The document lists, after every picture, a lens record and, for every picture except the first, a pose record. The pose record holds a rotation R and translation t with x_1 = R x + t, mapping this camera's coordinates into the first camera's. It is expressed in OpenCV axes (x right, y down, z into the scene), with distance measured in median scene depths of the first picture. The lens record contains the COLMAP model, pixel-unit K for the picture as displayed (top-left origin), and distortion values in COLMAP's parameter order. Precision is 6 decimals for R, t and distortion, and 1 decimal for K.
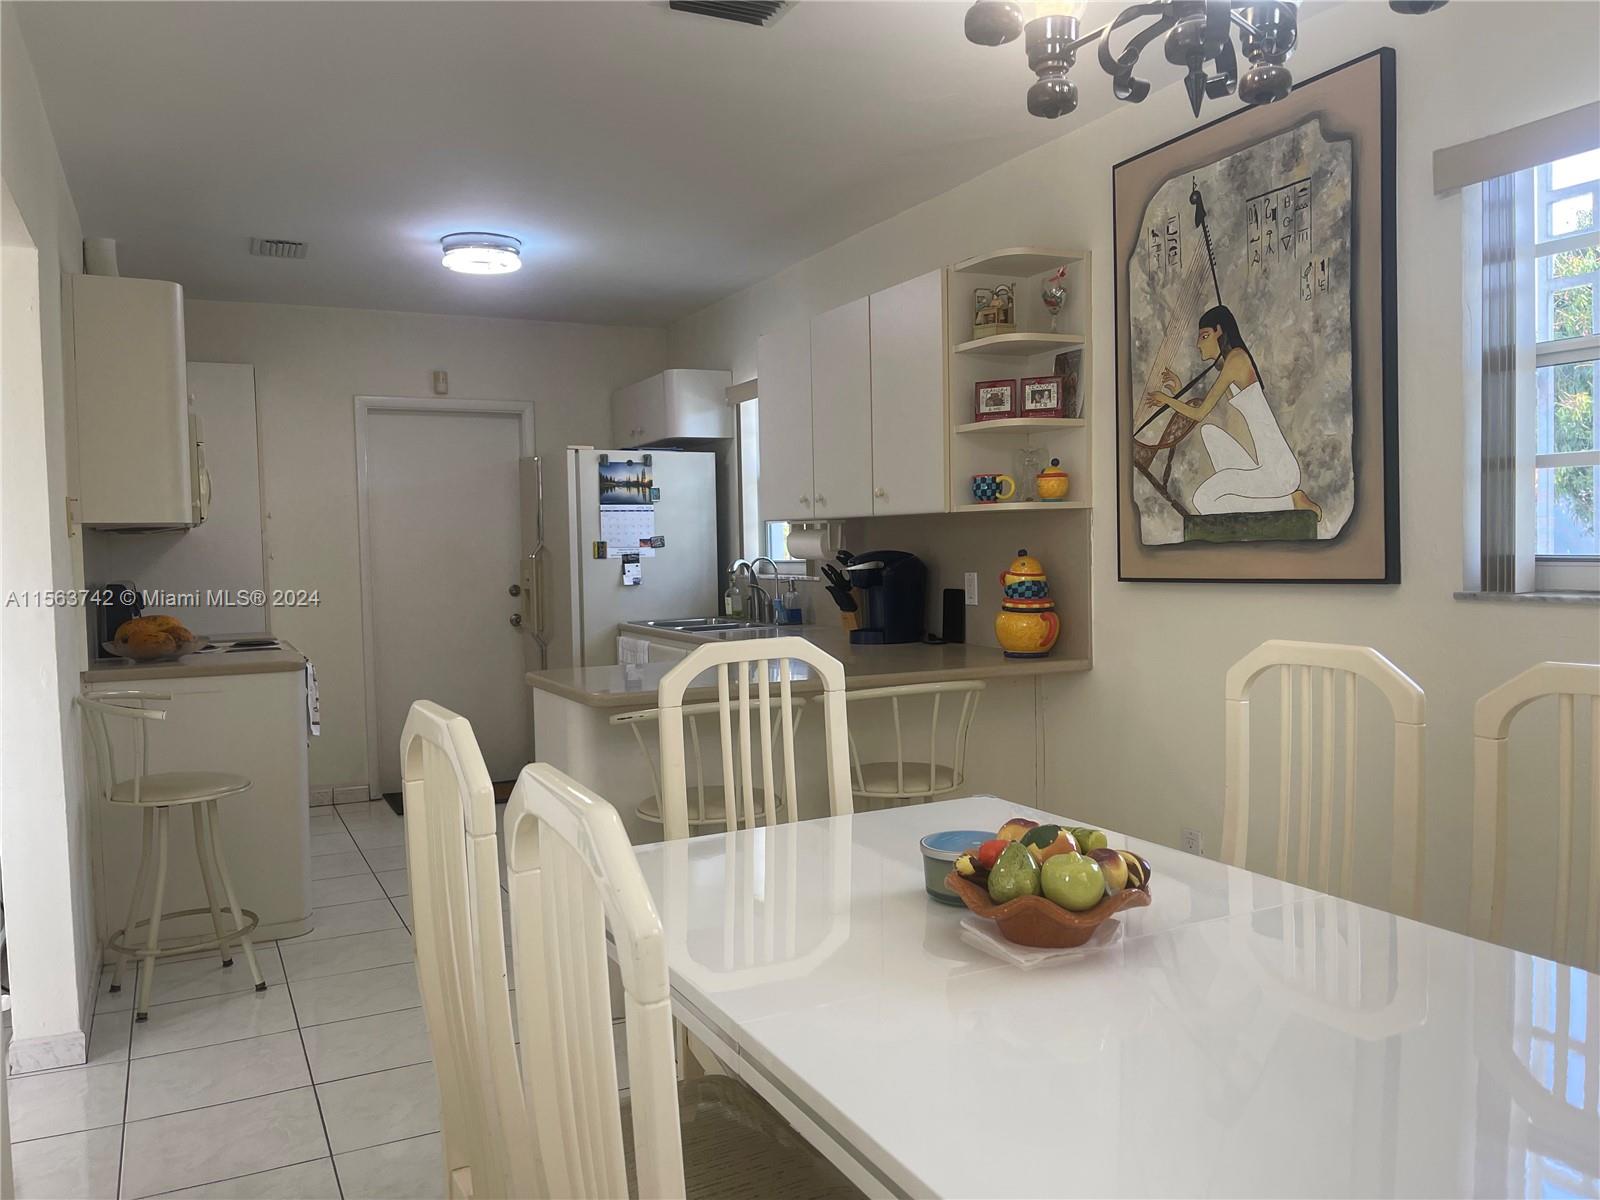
lens RADIAL K [[1239.9, 0, 800.0], [0, 1239.9, 600.0], [0, 0, 1]] dist [0.035888, -0.002357]
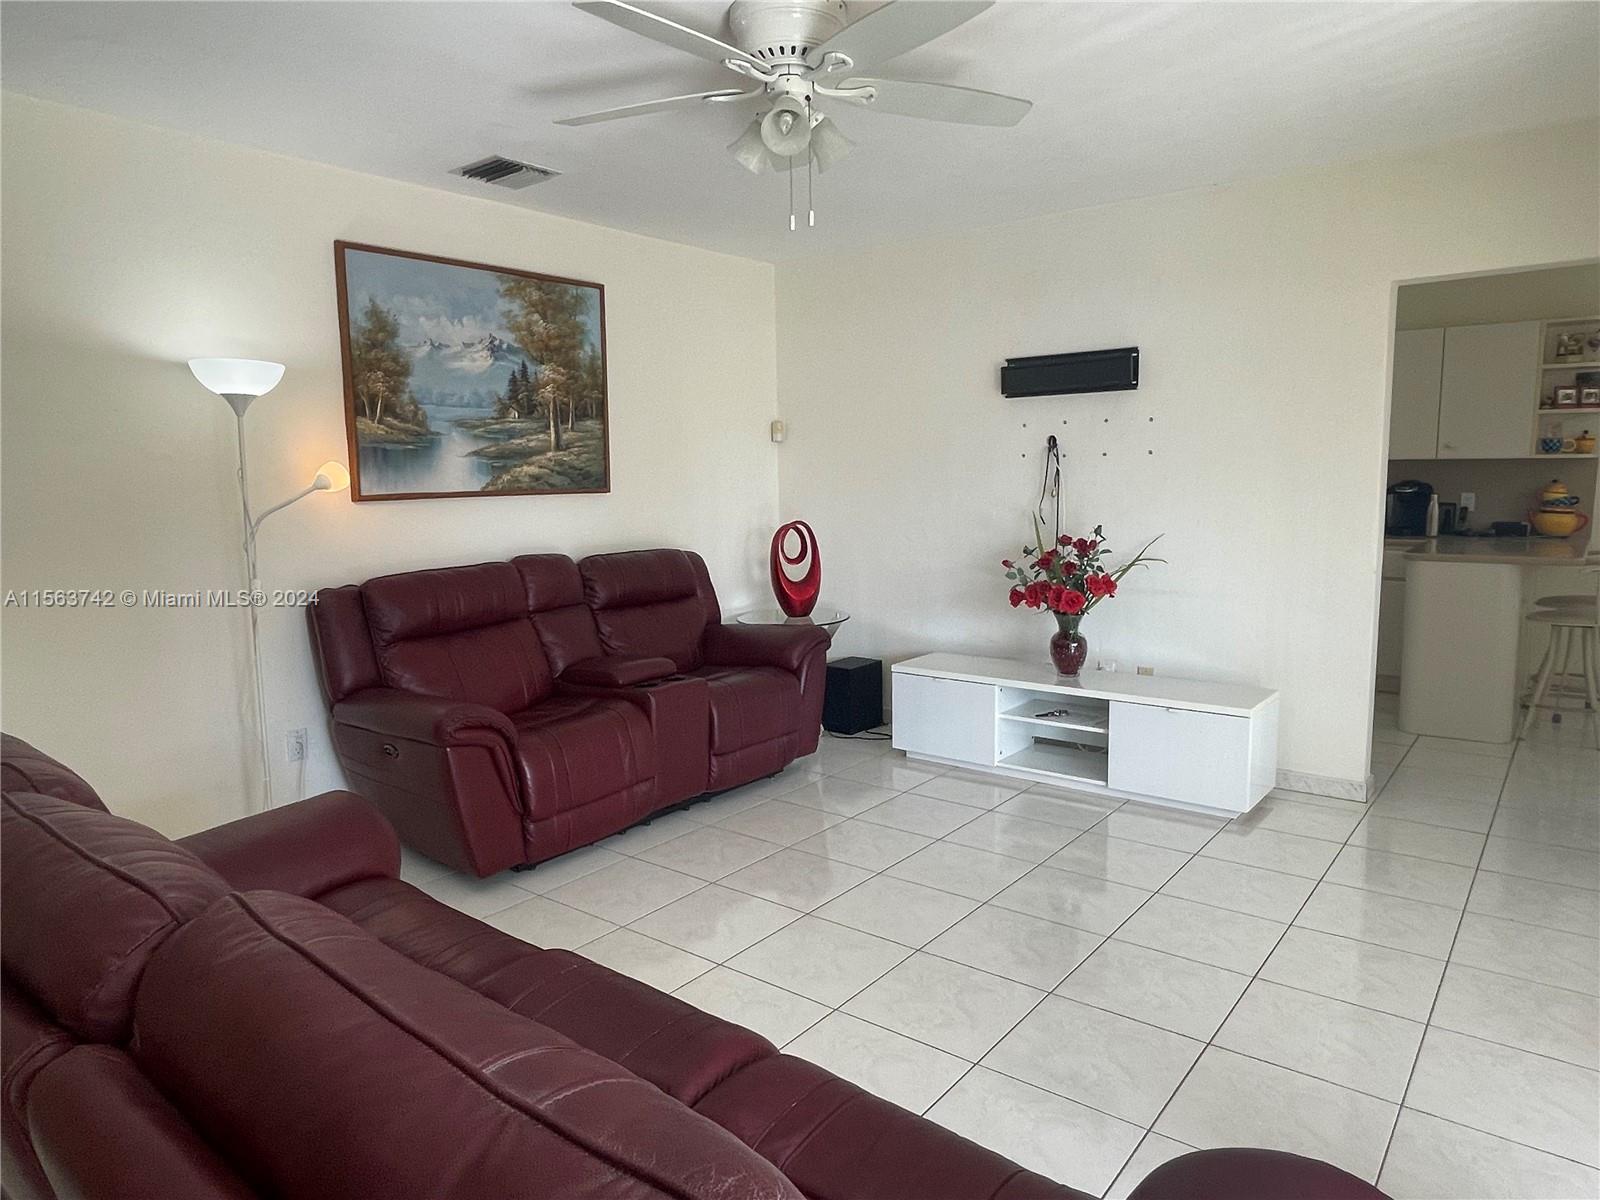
lens RADIAL K [[1046.9, 0, 800.0], [0, 1046.9, 600.0], [0, 0, 1]] dist [0.001899, -0.000019]
pose [[0.906597, -0.046067, 0.419476, -1.182627], [0.017143, 0.997224, 0.072465, 0.003986], [-0.421649, -0.058505, 0.904870, 0.054329]]
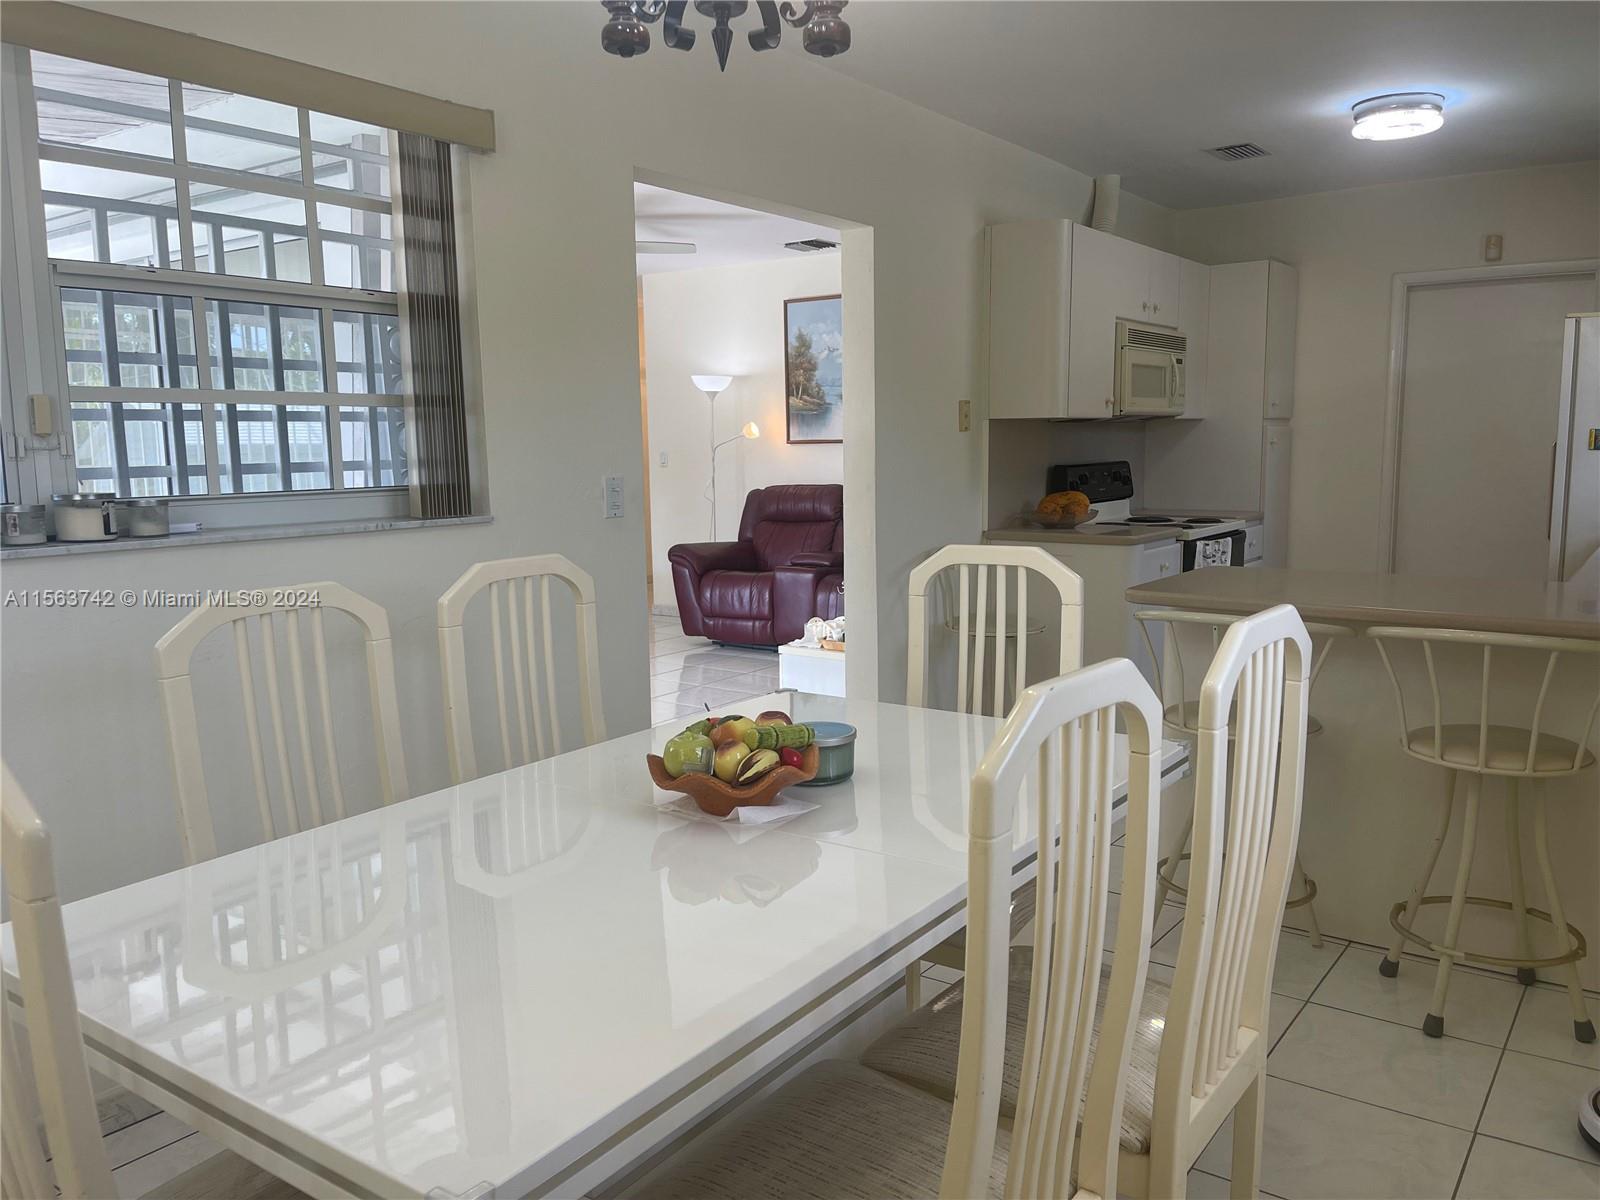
lens RADIAL K [[1210.8, 0, 800.0], [0, 1210.8, 600.0], [0, 0, 1]] dist [0.078144, -0.104364]
pose [[0.468712, 0.130826, -0.873609, 0.315808], [-0.038556, 0.991060, 0.127728, -0.018890], [0.882509, -0.026184, 0.469566, 0.145663]]
